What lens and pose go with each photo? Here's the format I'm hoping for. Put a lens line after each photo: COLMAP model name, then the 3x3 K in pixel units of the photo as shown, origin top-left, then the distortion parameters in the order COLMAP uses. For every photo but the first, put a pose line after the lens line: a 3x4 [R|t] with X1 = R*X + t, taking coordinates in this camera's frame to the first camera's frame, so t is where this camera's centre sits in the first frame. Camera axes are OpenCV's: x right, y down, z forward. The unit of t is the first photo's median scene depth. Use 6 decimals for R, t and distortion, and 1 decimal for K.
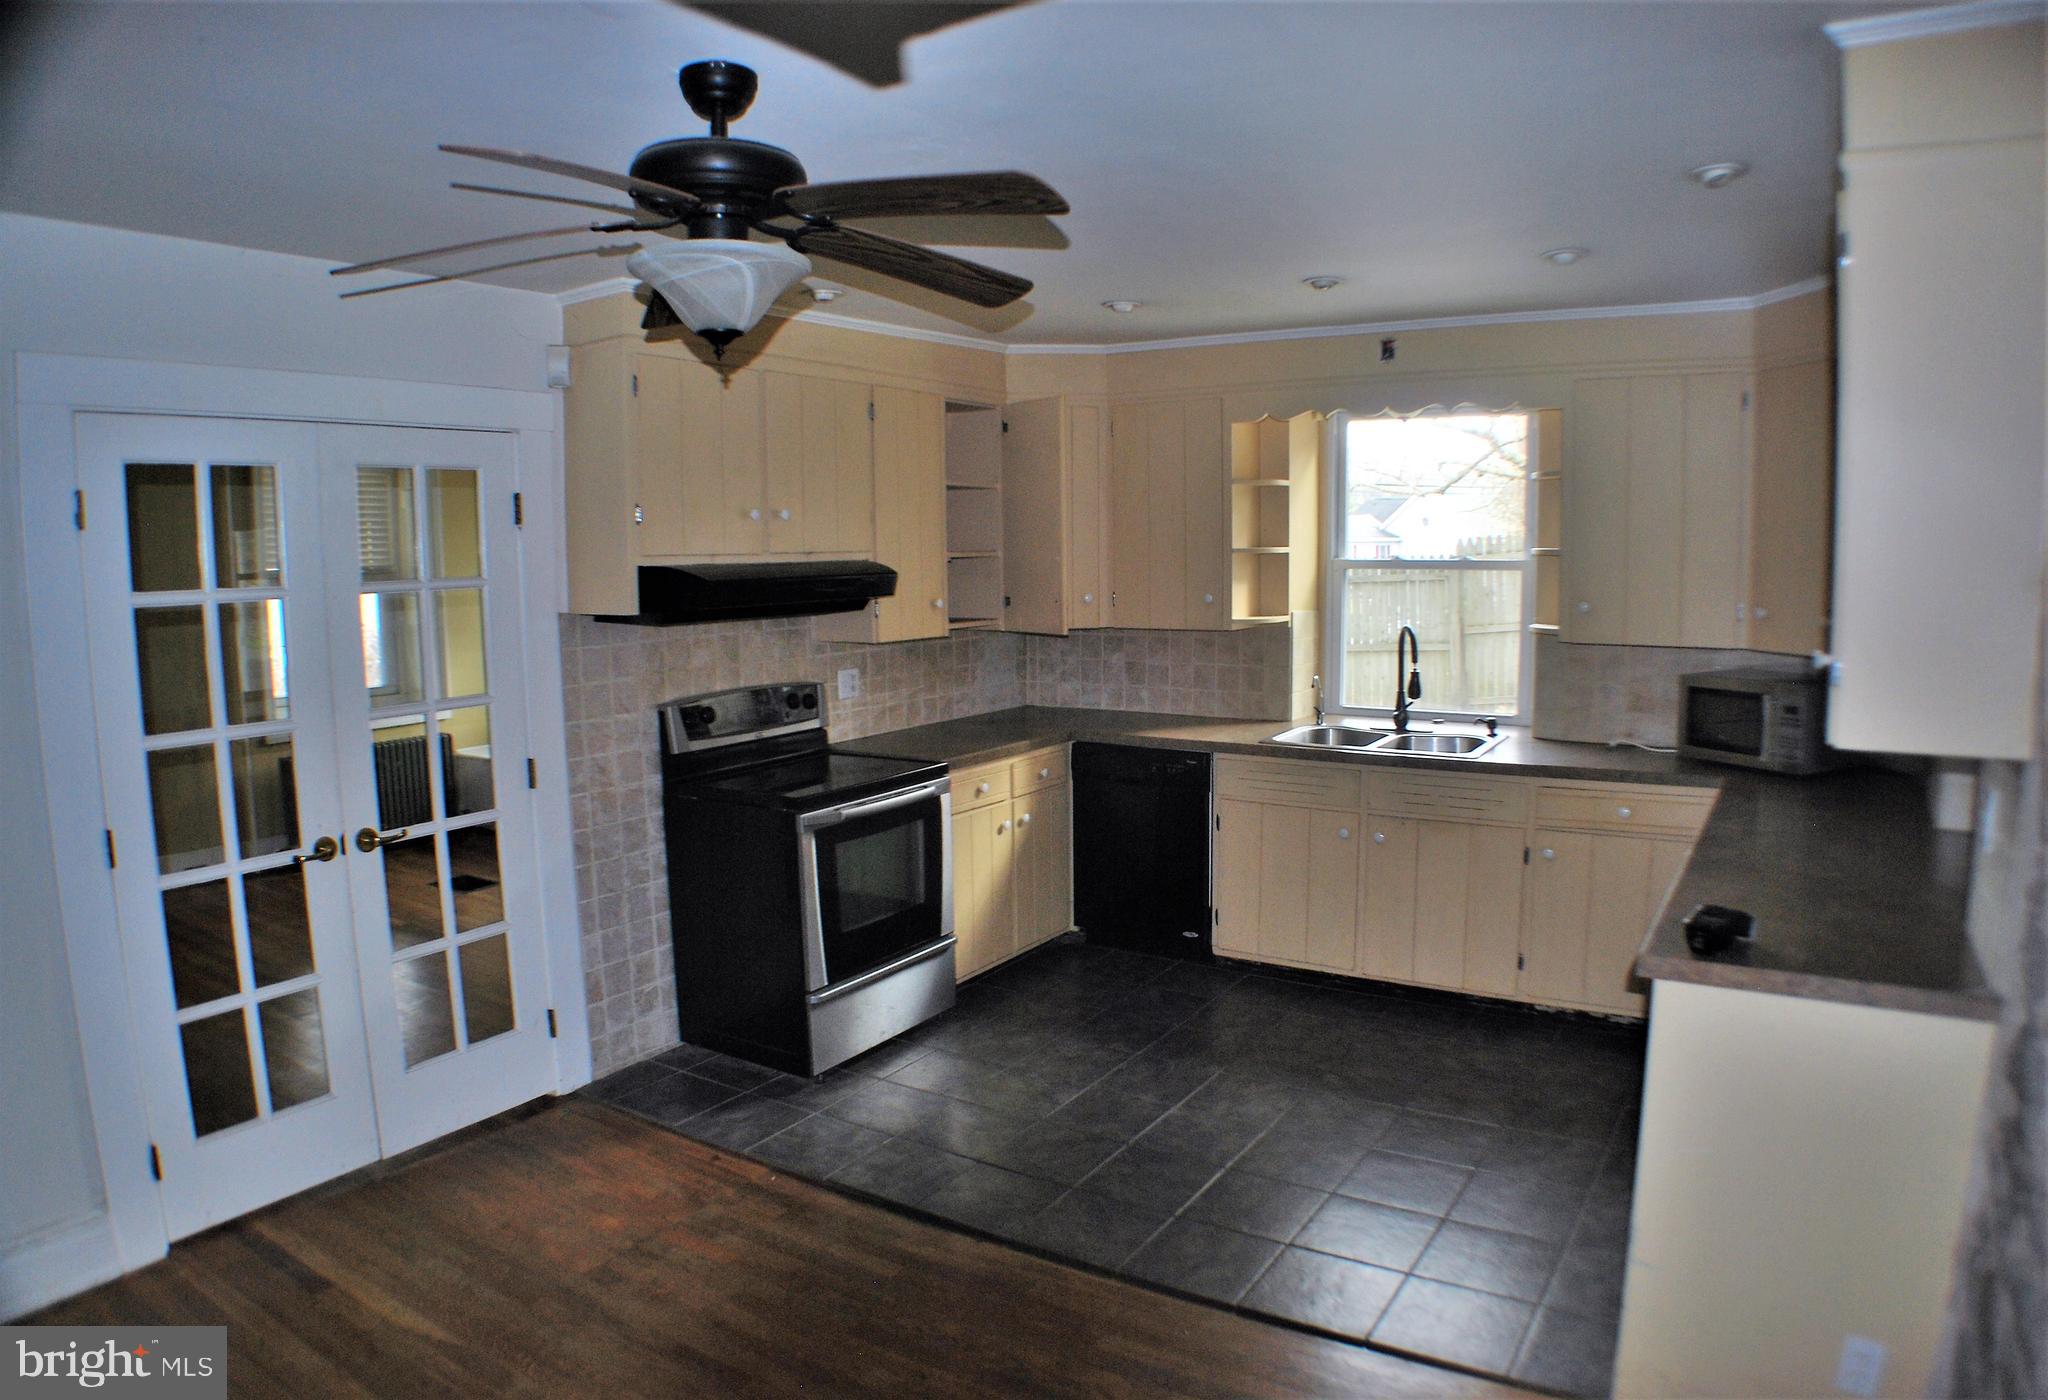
lens RADIAL K [[1229.7, 0, 1024.0], [0, 1229.7, 700.0], [0, 0, 1]] dist [-0.140042, 0.000219]
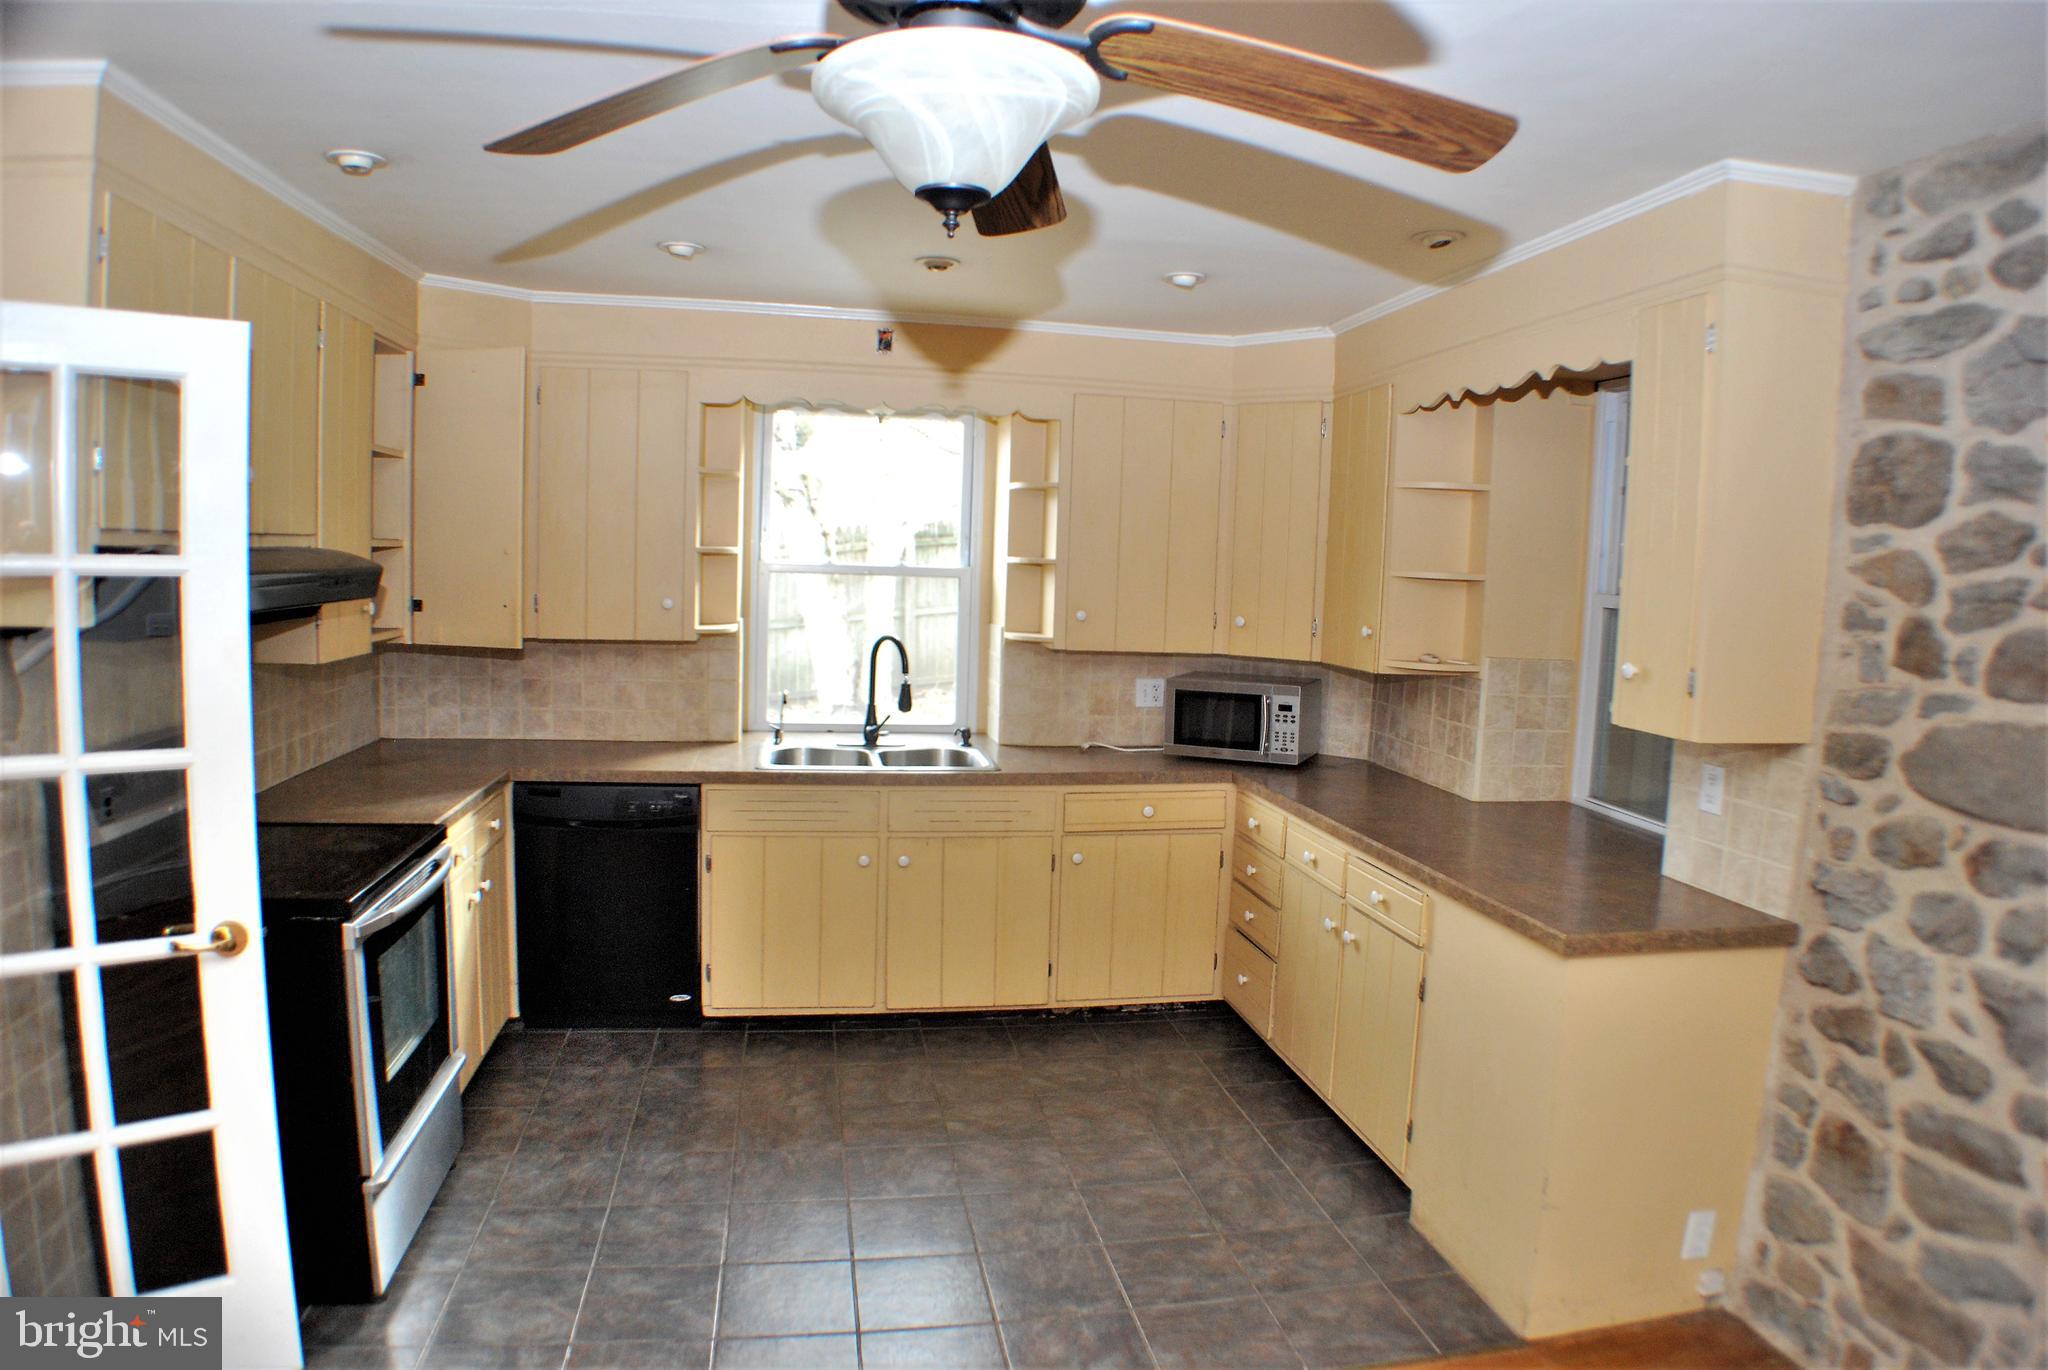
lens RADIAL K [[1242.6, 0, 1024.0], [0, 1242.6, 685.0], [0, 0, 1]] dist [-0.161178, 0.038207]
pose [[0.742255, -0.026067, 0.669611, -0.252137], [0.038034, 0.999271, -0.003260, -0.014447], [-0.669038, 0.027888, 0.742705, 0.206695]]
